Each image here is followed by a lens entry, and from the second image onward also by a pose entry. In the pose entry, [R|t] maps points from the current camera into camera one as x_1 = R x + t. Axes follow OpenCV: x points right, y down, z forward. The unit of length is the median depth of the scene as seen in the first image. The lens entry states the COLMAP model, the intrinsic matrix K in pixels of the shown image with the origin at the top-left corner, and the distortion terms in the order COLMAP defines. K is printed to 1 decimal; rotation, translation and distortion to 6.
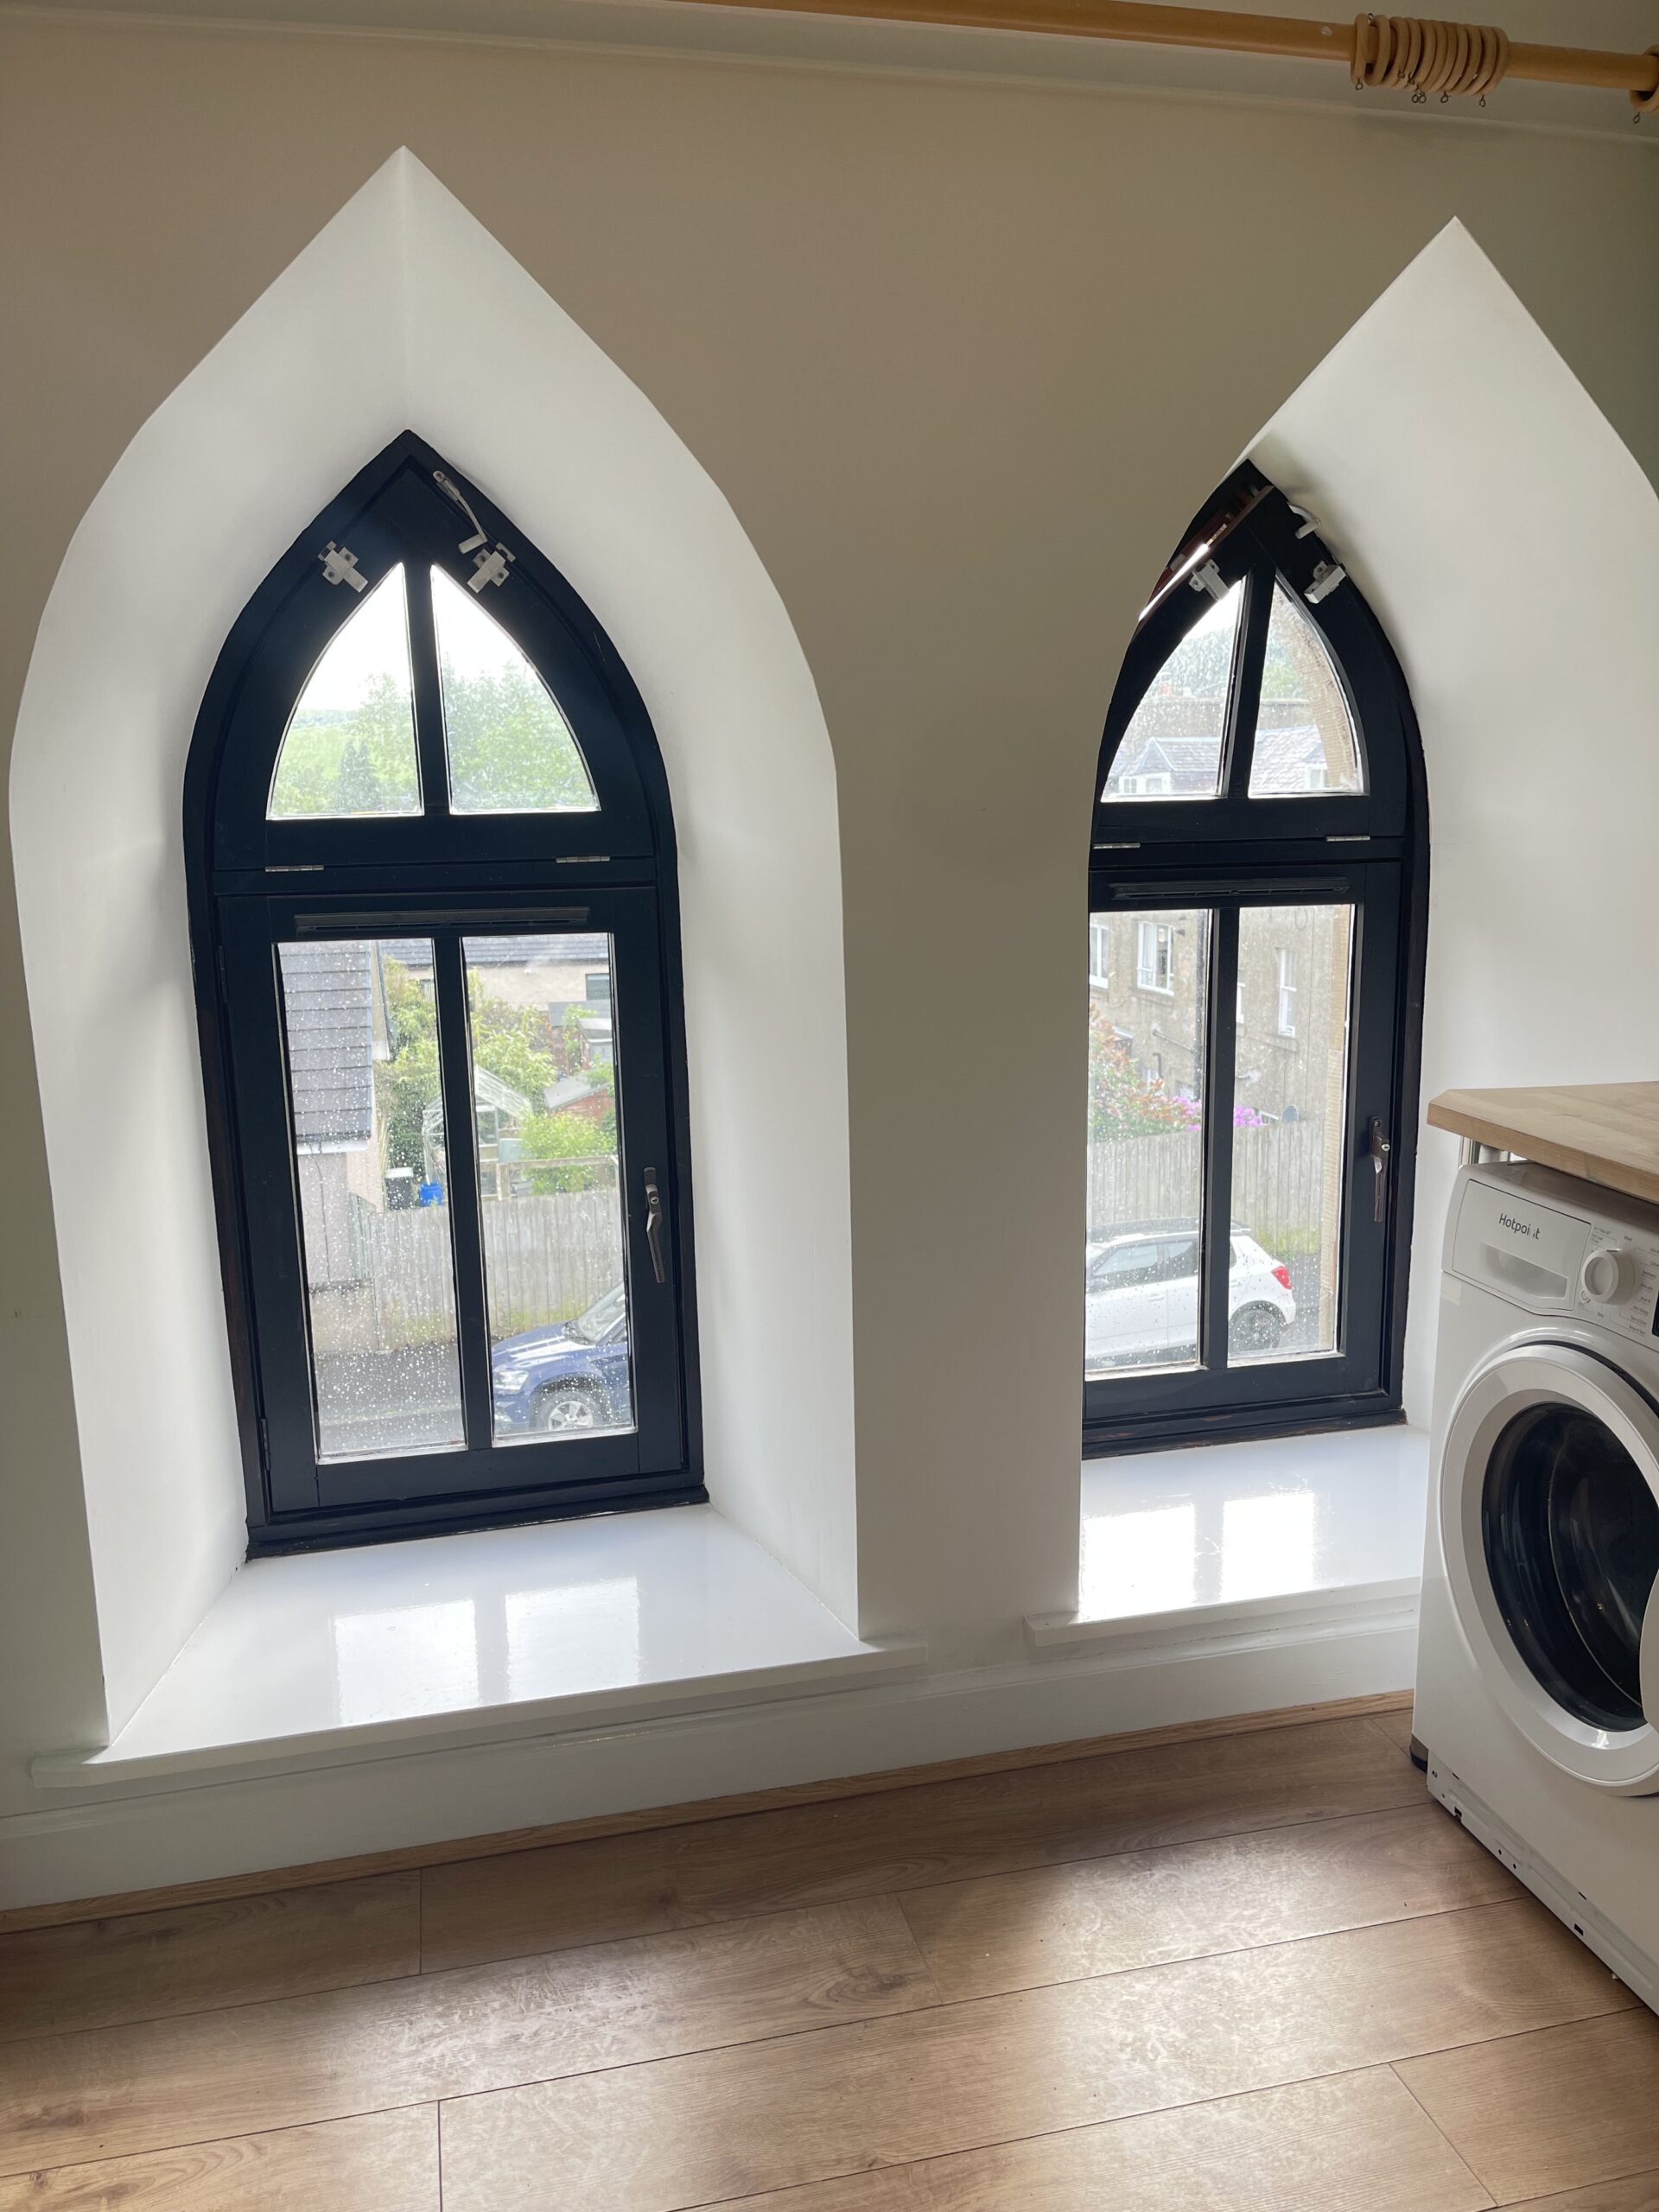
lens RADIAL K [[1630.2, 0, 832.5], [0, 1630.2, 1111.0], [0, 0, 1]] dist [0.033418, -0.019359]
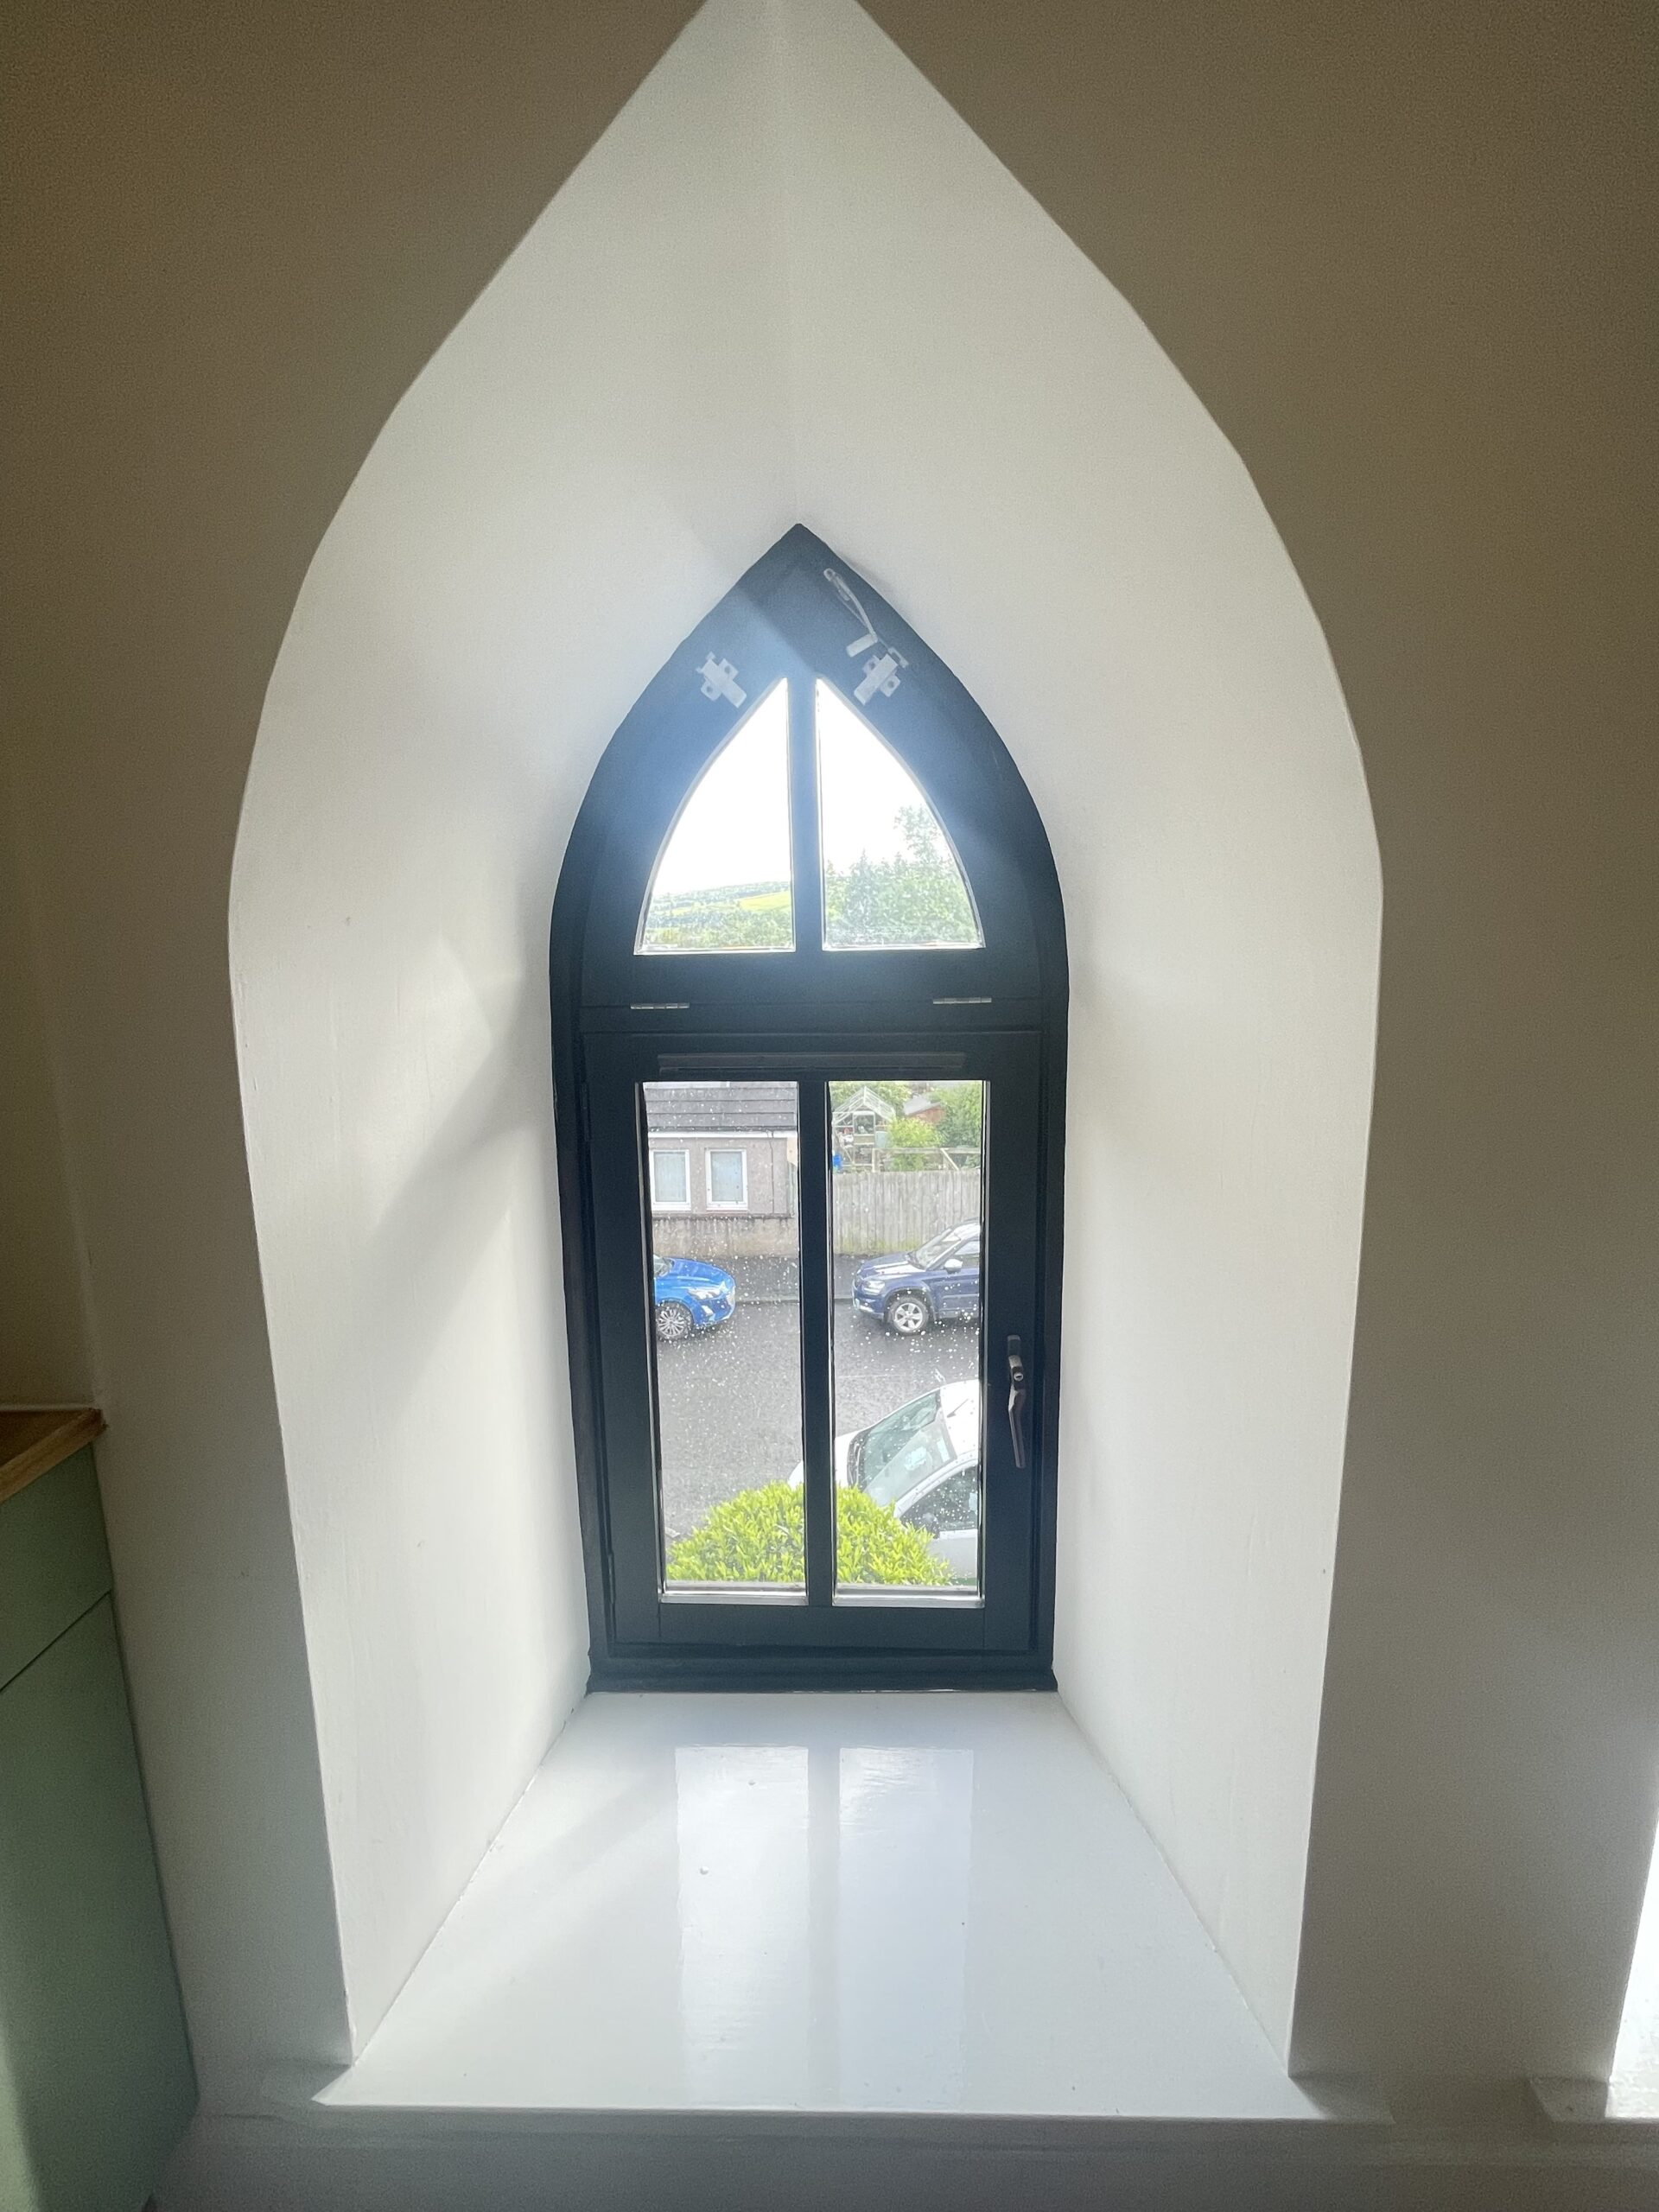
lens RADIAL K [[953.1, 0, 820.6], [0, 953.1, 1112.0], [0, 0, 1]] dist [0.013121, -0.000417]
pose [[0.964632, 0.055042, -0.257788, -0.089340], [-0.055419, 0.998446, 0.005808, -0.092036], [0.257708, 0.008684, 0.966184, 0.472156]]
